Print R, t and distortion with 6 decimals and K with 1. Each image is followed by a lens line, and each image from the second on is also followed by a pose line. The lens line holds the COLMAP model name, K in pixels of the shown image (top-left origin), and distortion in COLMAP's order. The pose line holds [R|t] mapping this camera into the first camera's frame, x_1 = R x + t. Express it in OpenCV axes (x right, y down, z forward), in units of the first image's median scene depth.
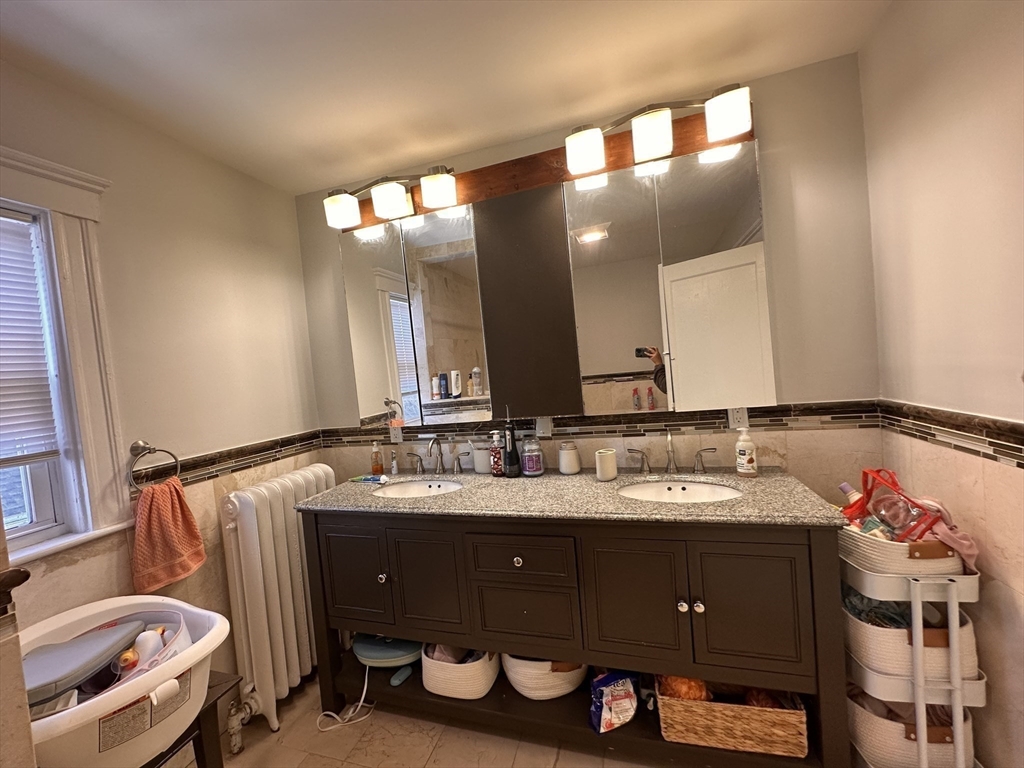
lens RADIAL K [[405.4, 0, 512.0], [0, 405.4, 384.0], [0, 0, 1]] dist [-0.001186, -0.000023]
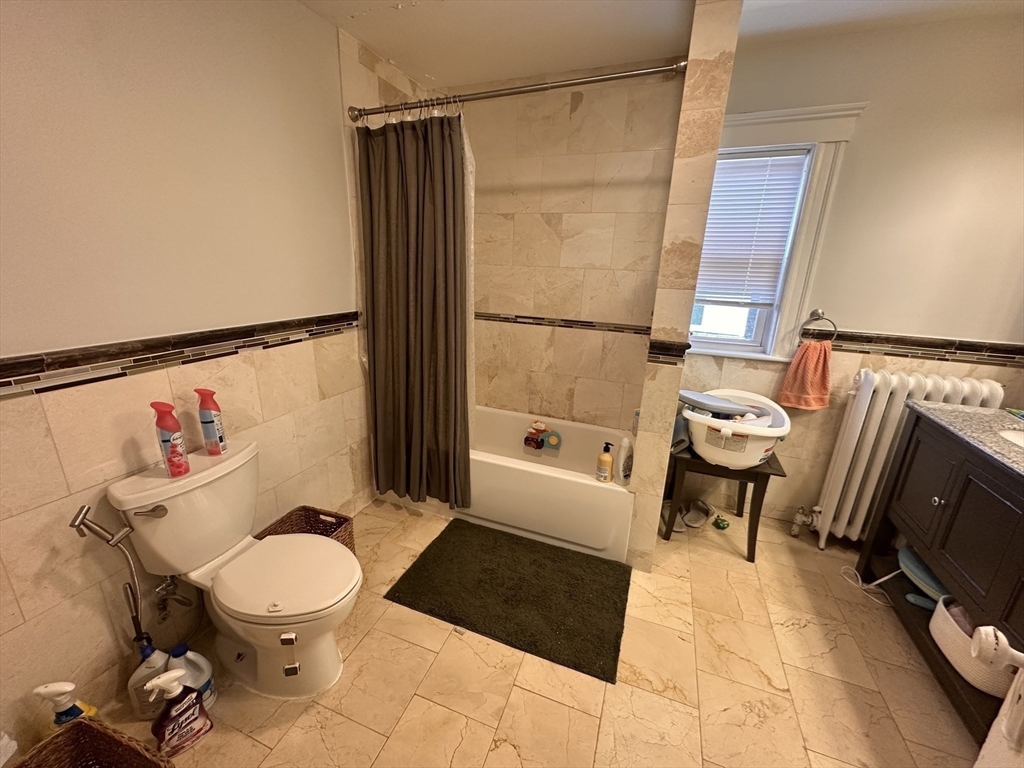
lens RADIAL K [[405.4, 0, 512.0], [0, 405.4, 384.0], [0, 0, 1]] dist [-0.001186, -0.000023]
pose [[-0.064134, 0.373306, -0.925489, 0.553294], [-0.062825, 0.924048, 0.377078, -0.084166], [0.995962, 0.082327, -0.035810, -0.000170]]
